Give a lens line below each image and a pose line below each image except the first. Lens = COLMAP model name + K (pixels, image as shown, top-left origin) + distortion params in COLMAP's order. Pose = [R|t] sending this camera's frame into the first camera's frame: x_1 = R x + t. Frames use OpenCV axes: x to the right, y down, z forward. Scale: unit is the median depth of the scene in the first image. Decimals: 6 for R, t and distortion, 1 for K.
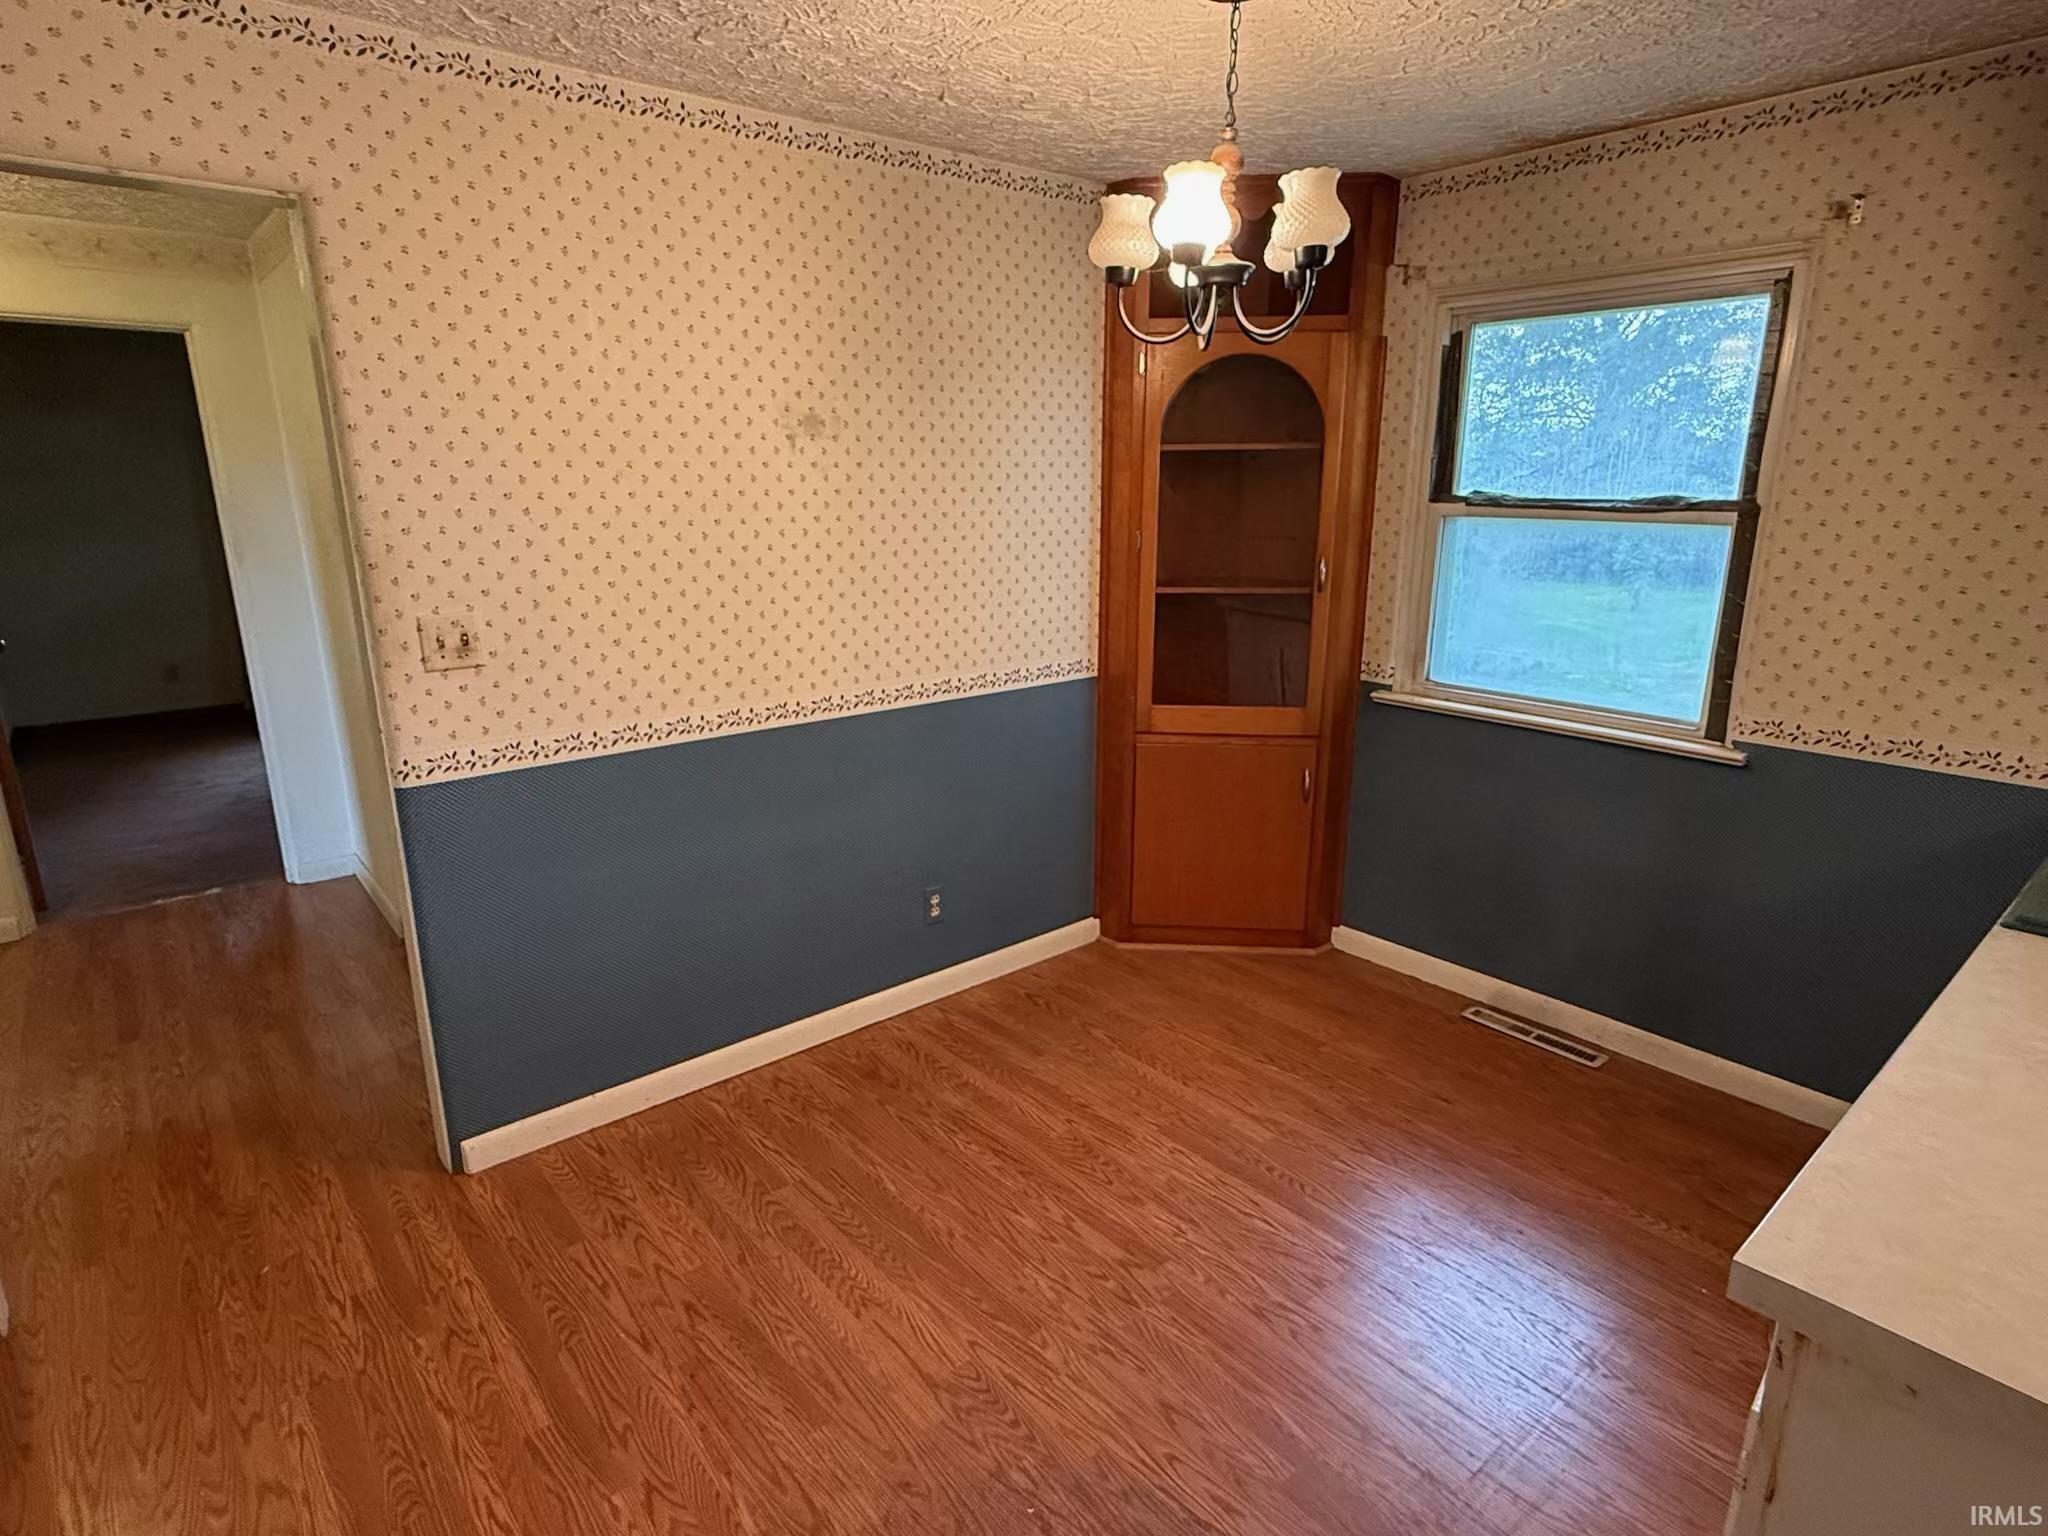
lens RADIAL K [[1089.0, 0, 1025.2], [0, 1089.0, 773.7], [0, 0, 1]] dist [-0.000184, 0.000028]
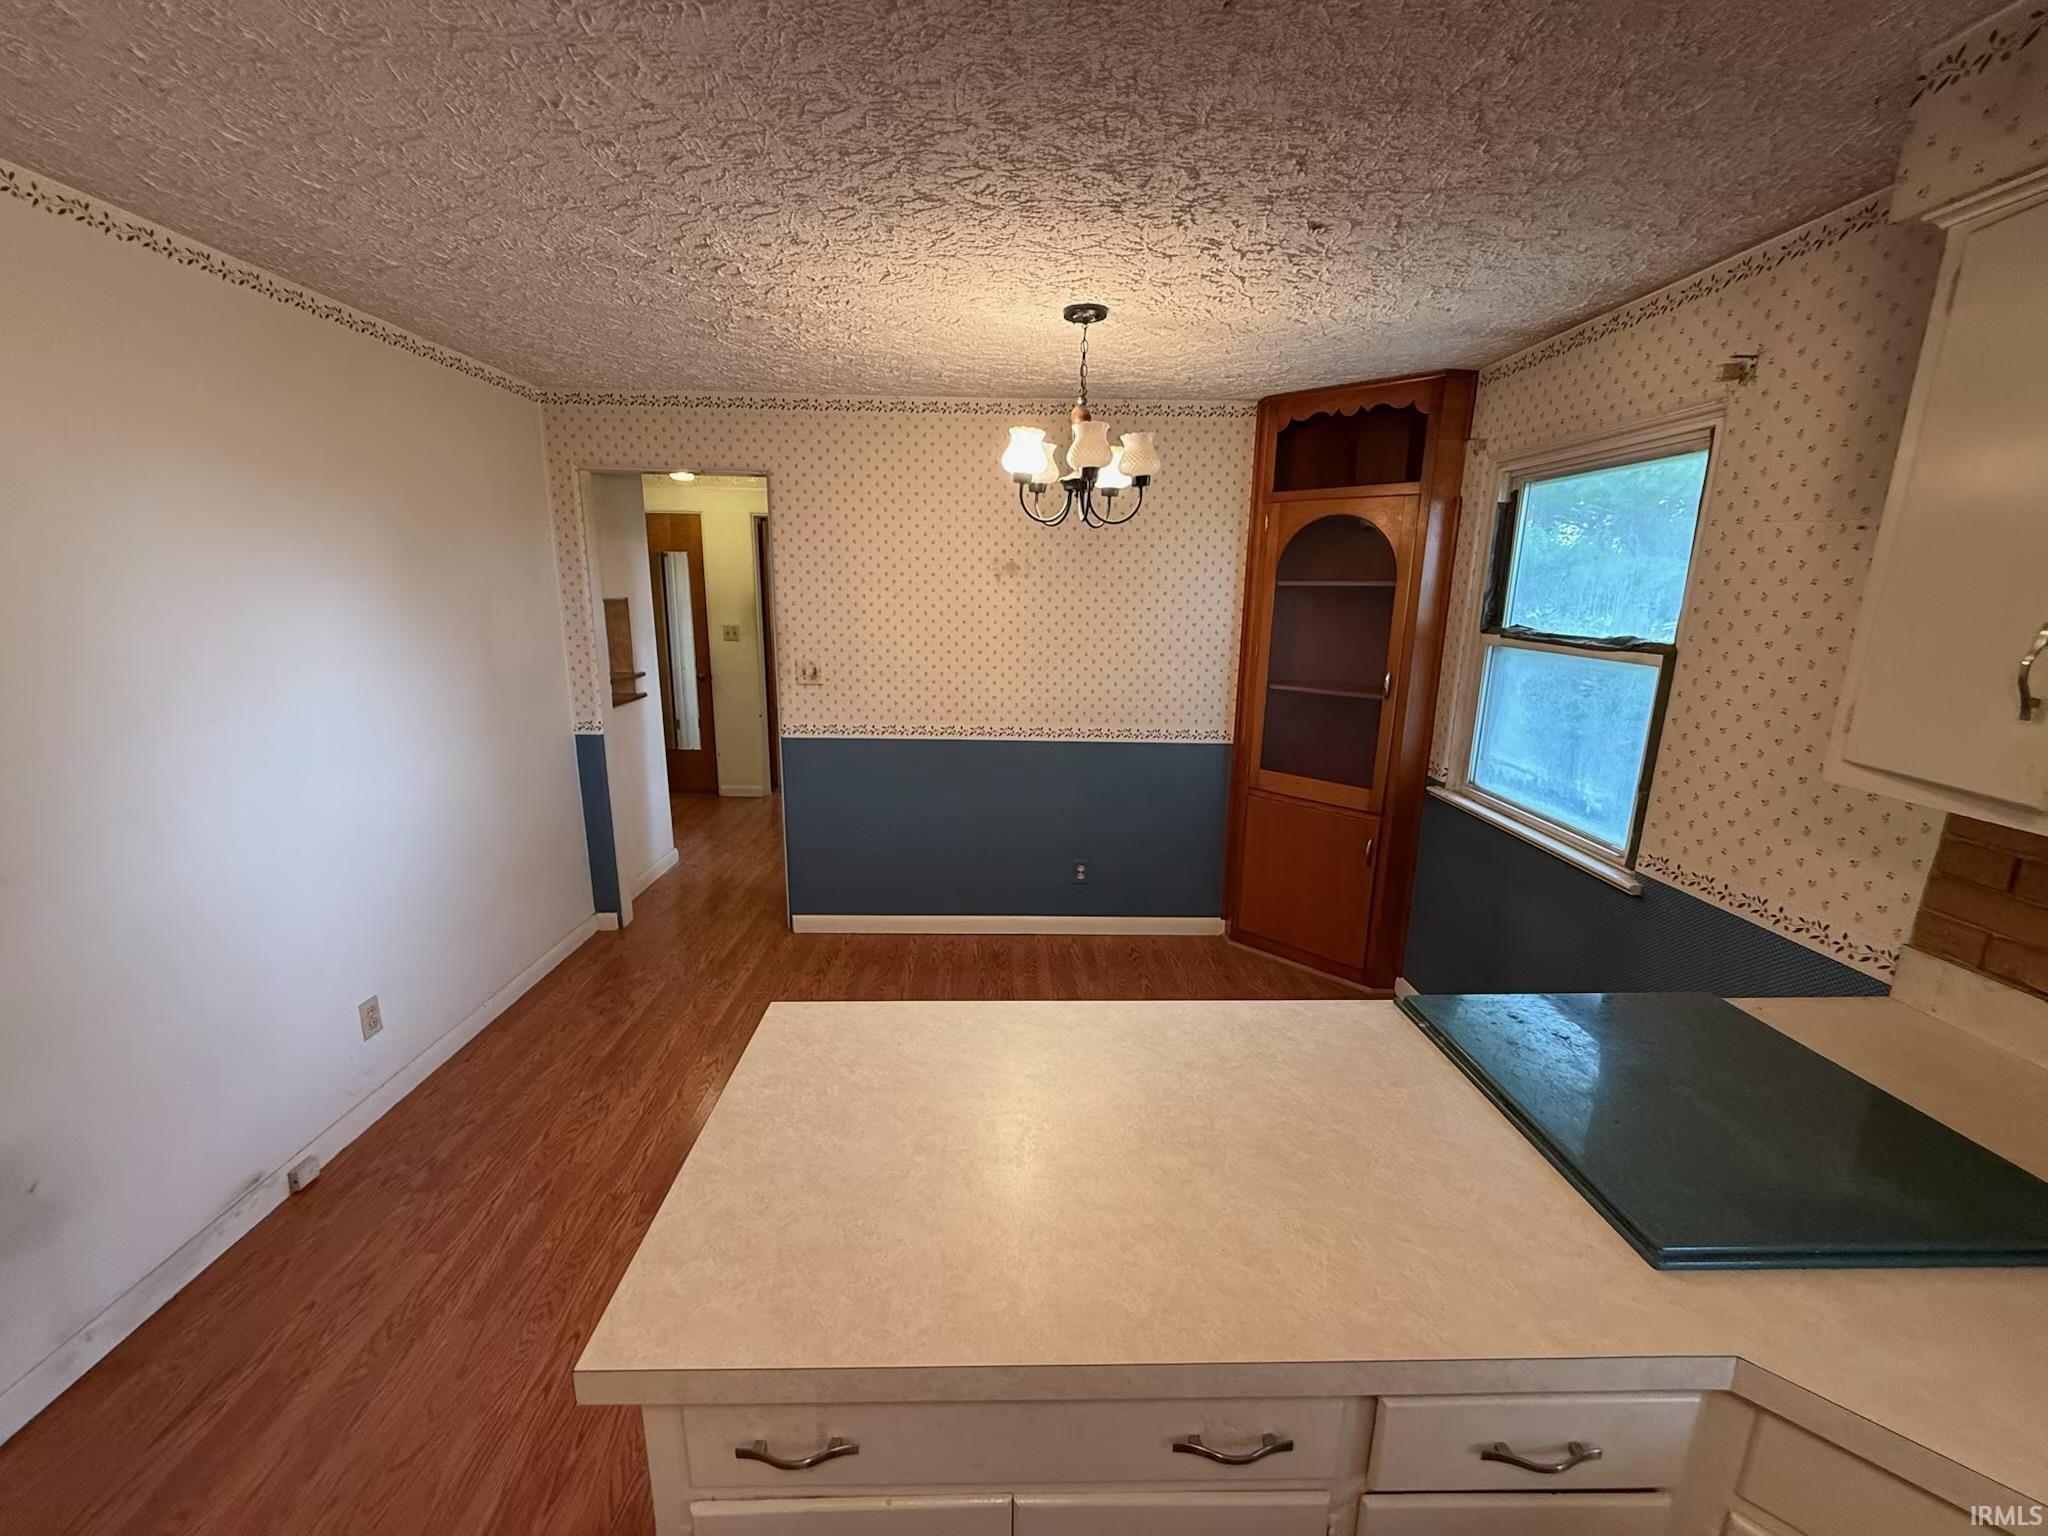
lens RADIAL K [[820.9, 0, 1025.4], [0, 820.9, 771.2], [0, 0, 1]] dist [-0.001562, 0.000669]
pose [[0.776849, 0.155081, -0.610291, 0.608478], [-0.185347, 0.982577, 0.013752, -0.024430], [0.601791, 0.102432, 0.792058, 0.014212]]
